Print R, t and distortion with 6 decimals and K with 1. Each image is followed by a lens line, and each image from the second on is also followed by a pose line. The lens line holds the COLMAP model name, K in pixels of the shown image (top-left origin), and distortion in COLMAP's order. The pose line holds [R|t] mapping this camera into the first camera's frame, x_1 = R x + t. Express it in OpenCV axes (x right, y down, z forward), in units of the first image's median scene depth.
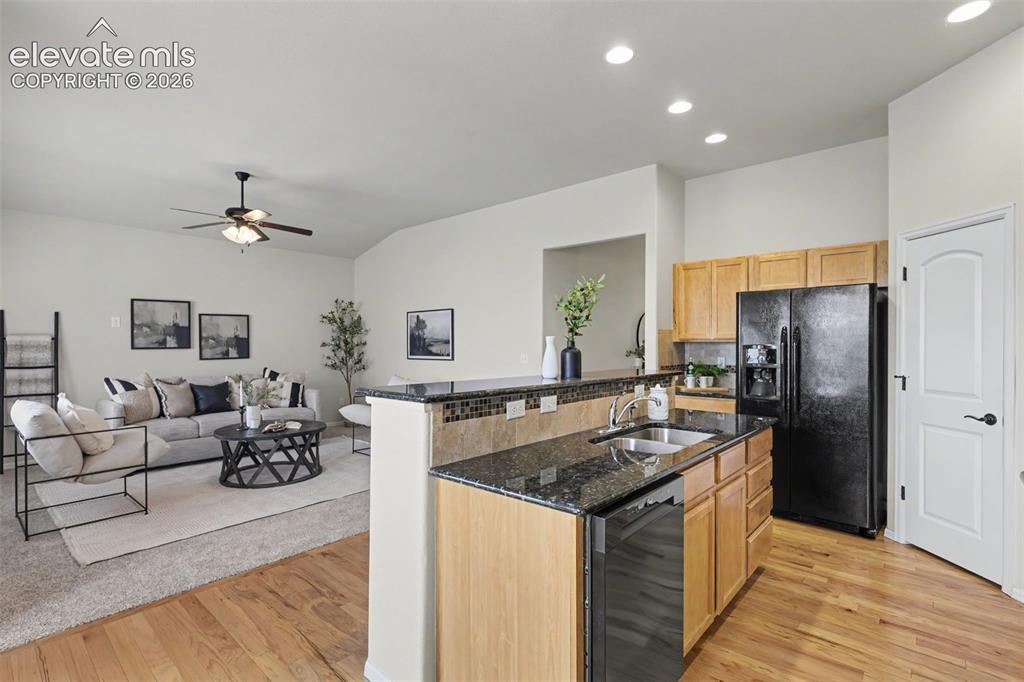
lens RADIAL K [[483.6, 0, 507.8], [0, 483.6, 342.7], [0, 0, 1]] dist [-0.000758, 0.000376]
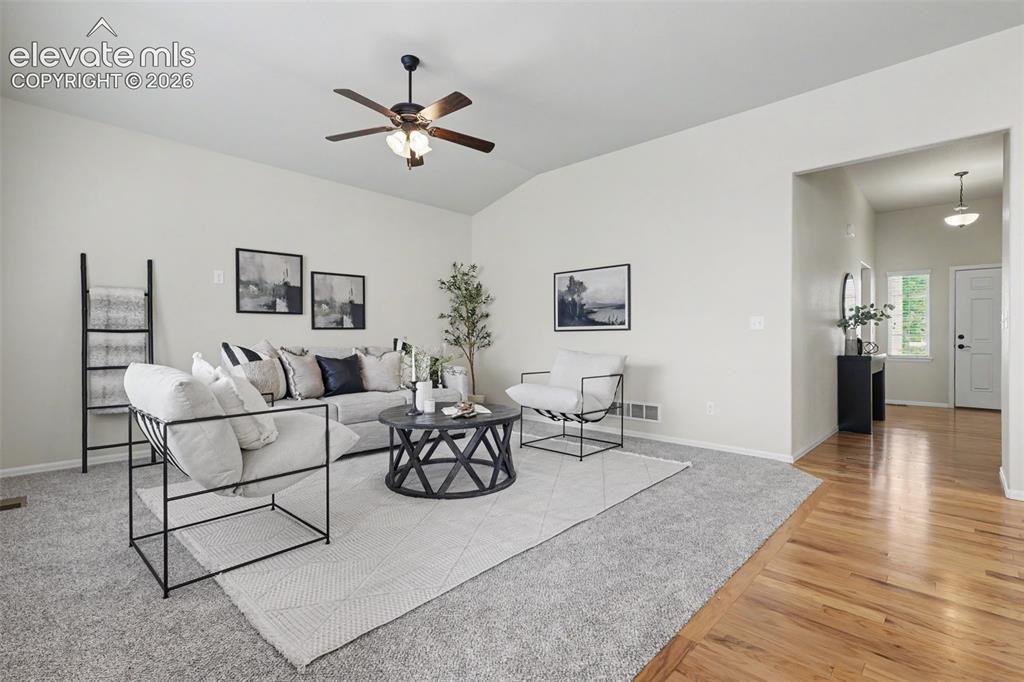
lens RADIAL K [[473.4, 0, 507.4], [0, 473.4, 338.0], [0, 0, 1]] dist [0.001975, 0.000462]
pose [[0.999445, 0.000150, -0.033314, -0.404563], [-0.000127, 1.000000, 0.000694, 0.069709], [0.033314, -0.000690, 0.999445, 0.317666]]
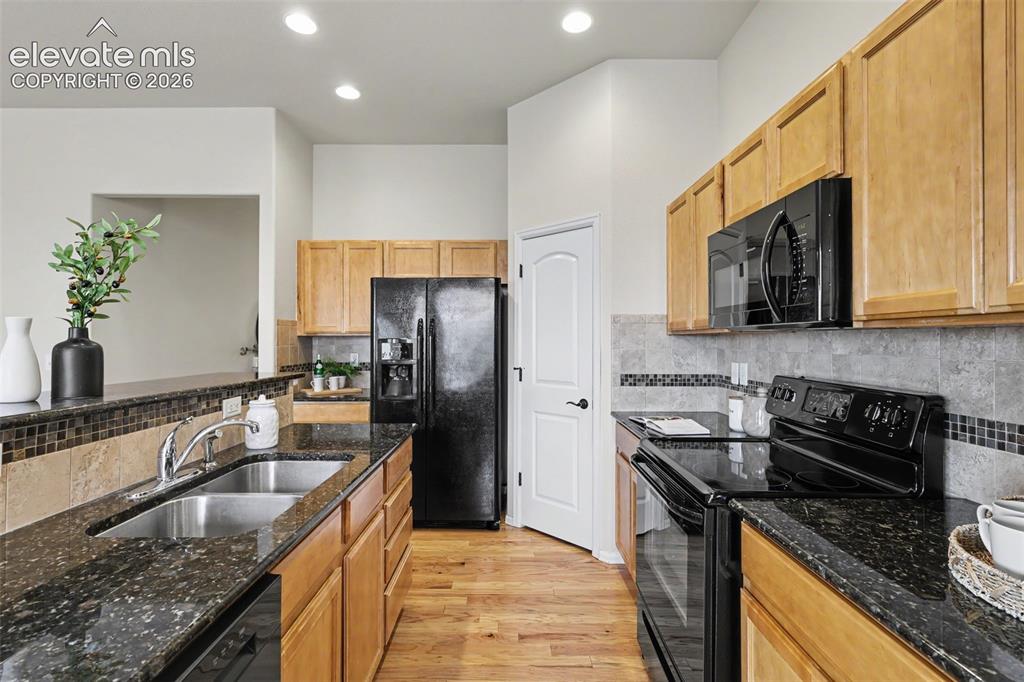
lens RADIAL K [[473.4, 0, 507.4], [0, 473.4, 338.0], [0, 0, 1]] dist [0.001975, 0.000462]
pose [[0.748439, 0.002563, 0.663198, 0.079797], [0.000567, 0.999990, -0.004505, 0.006174], [-0.663203, 0.003747, 0.748430, 0.173533]]
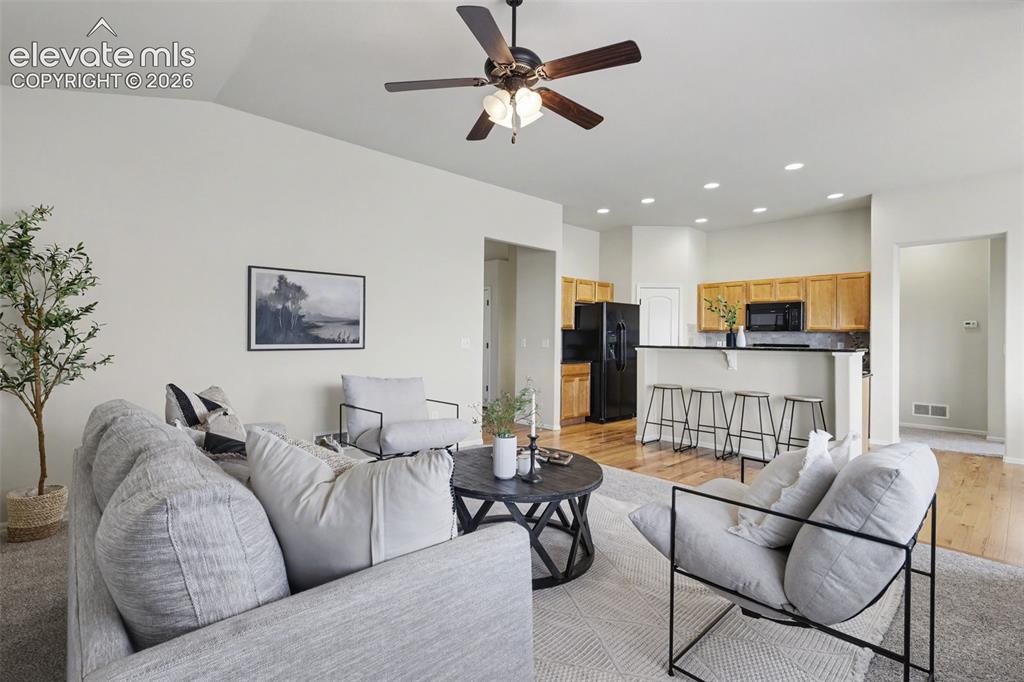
lens RADIAL K [[473.4, 0, 507.4], [0, 473.4, 338.0], [0, 0, 1]] dist [0.001975, 0.000462]
pose [[0.098394, -0.006422, 0.995127, -1.117004], [-0.010974, 0.999911, 0.007538, 0.018842], [-0.995087, -0.011662, 0.098315, 1.014619]]
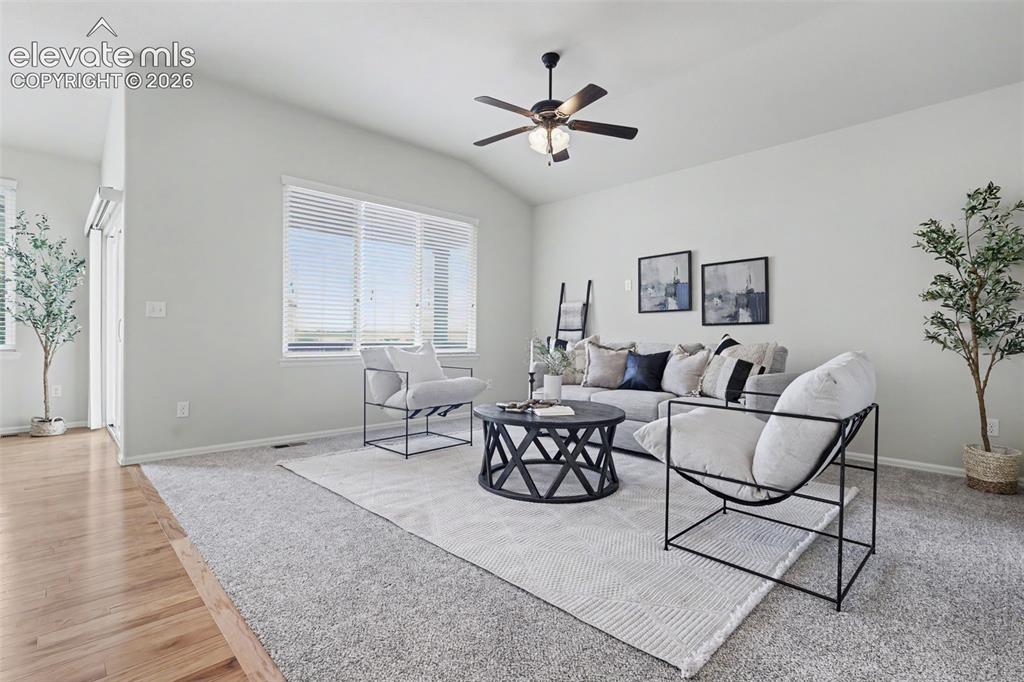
lens RADIAL K [[476.1, 0, 509.3], [0, 476.1, 340.5], [0, 0, 1]] dist [0.001567, -0.000619]
pose [[-0.072981, 0.004619, -0.997323, 0.189758], [-0.009397, 0.999942, 0.005318, 0.081839], [0.997289, 0.009760, -0.072934, 1.055857]]
